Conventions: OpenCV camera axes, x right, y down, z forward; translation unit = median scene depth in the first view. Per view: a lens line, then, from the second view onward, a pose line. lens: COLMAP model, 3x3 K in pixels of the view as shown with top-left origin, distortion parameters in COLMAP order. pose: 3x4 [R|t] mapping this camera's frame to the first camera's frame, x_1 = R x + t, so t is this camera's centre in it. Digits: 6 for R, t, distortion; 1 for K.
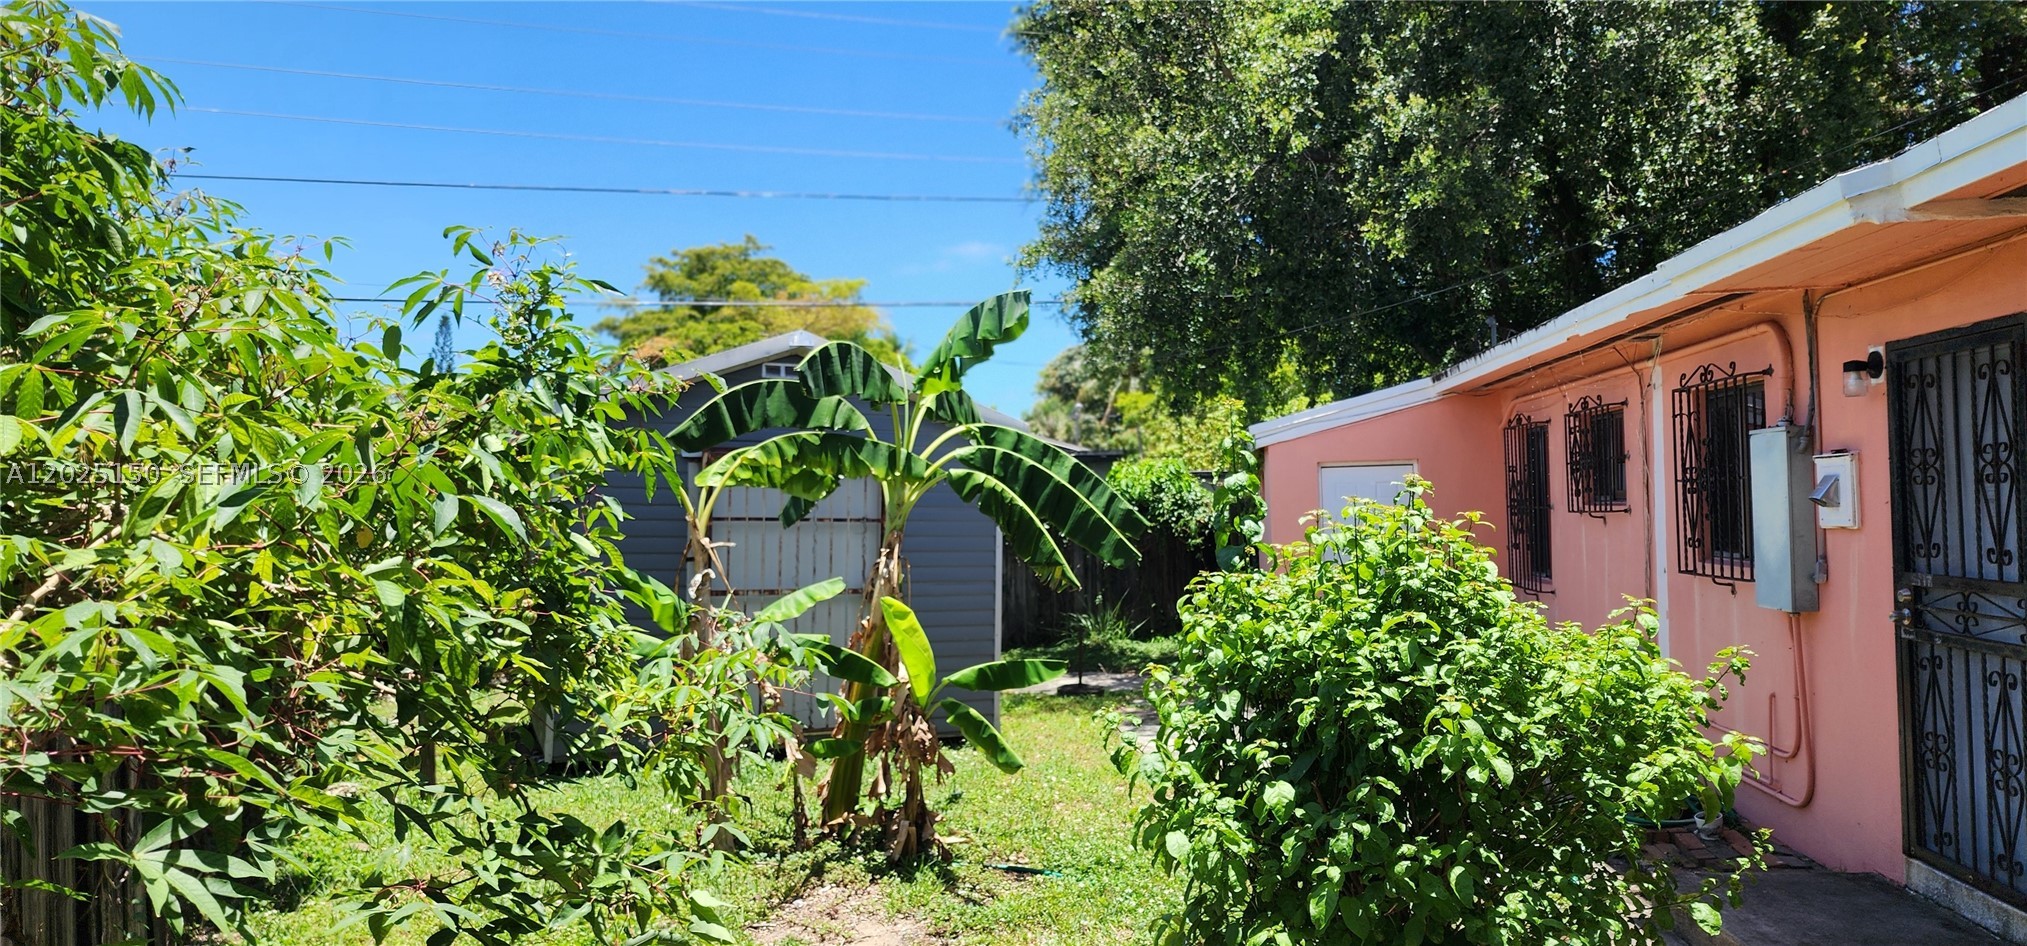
lens RADIAL K [[1373.5, 0, 1019.8], [0, 1373.5, 452.0], [0, 0, 1]] dist [0.098129, -0.109641]
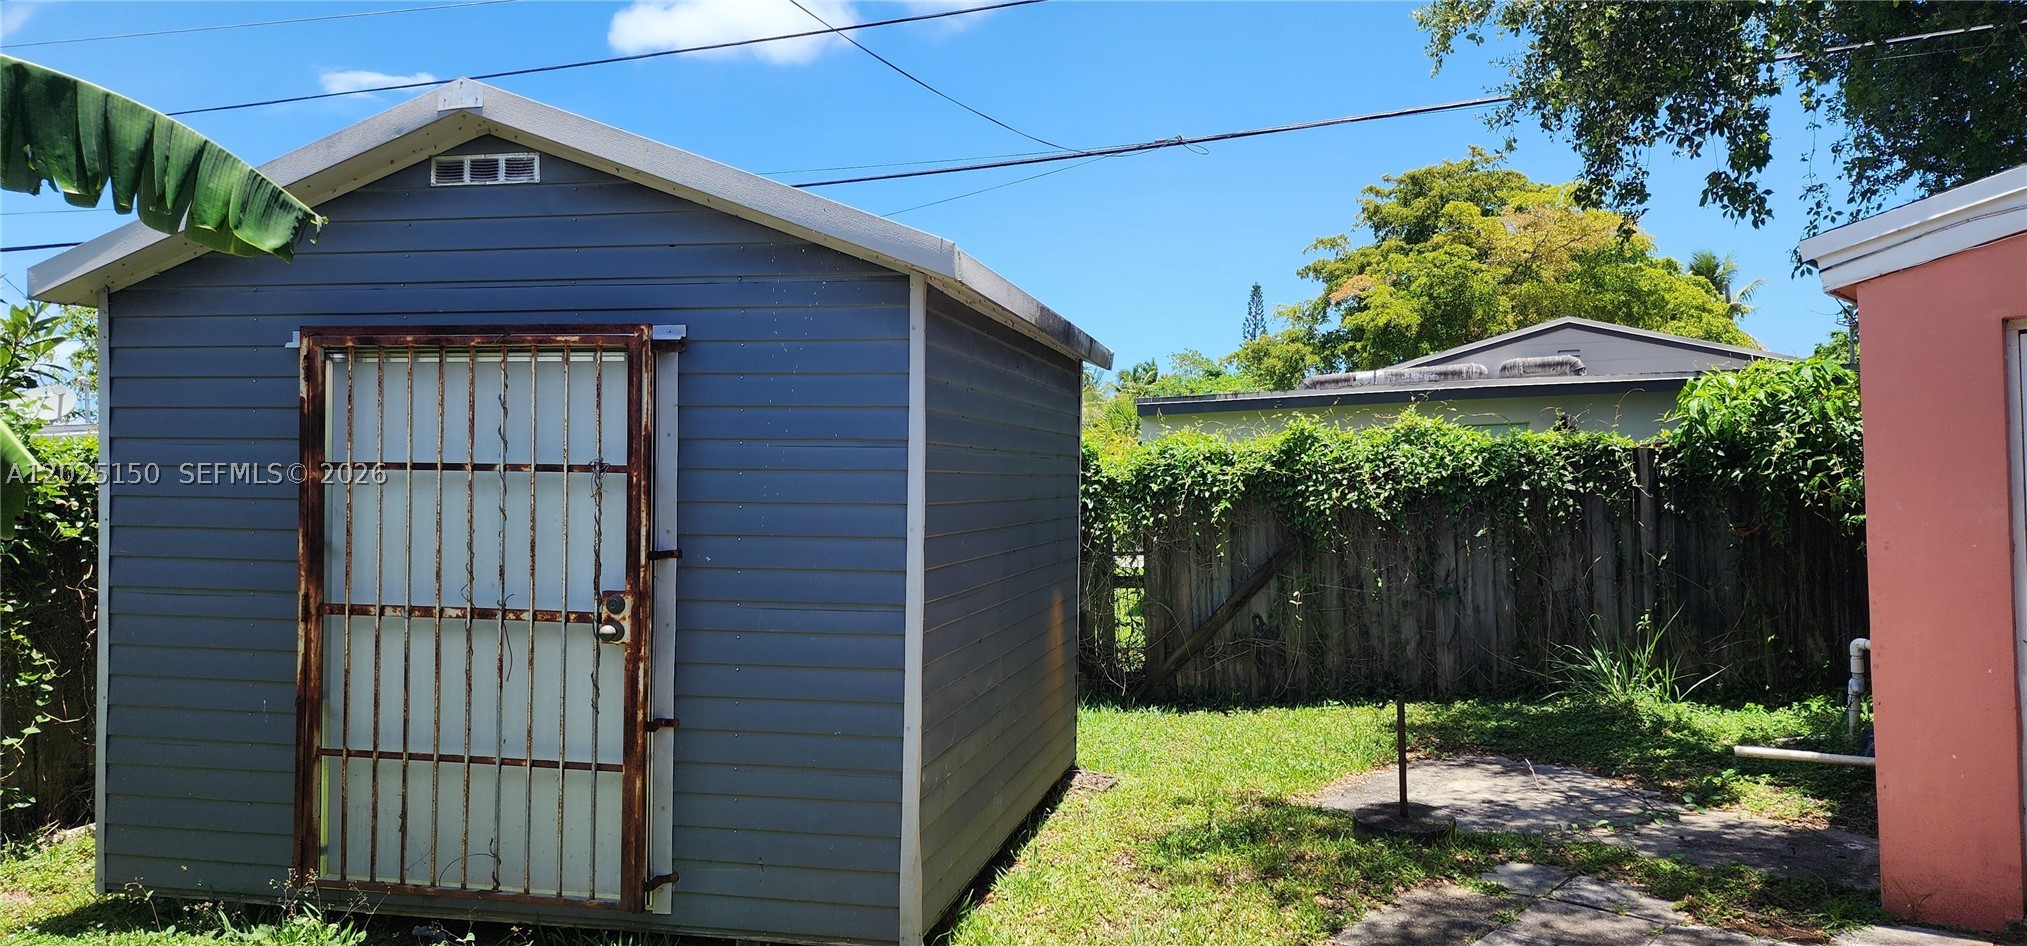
lens RADIAL K [[1357.4, 0, 996.8], [0, 1357.4, 469.9], [0, 0, 1]] dist [0.120637, -0.130848]
pose [[0.819673, 0.013080, -0.572682, 0.358244], [0.009095, 0.999316, 0.035841, 0.058093], [0.572759, -0.034586, 0.818994, 0.920819]]
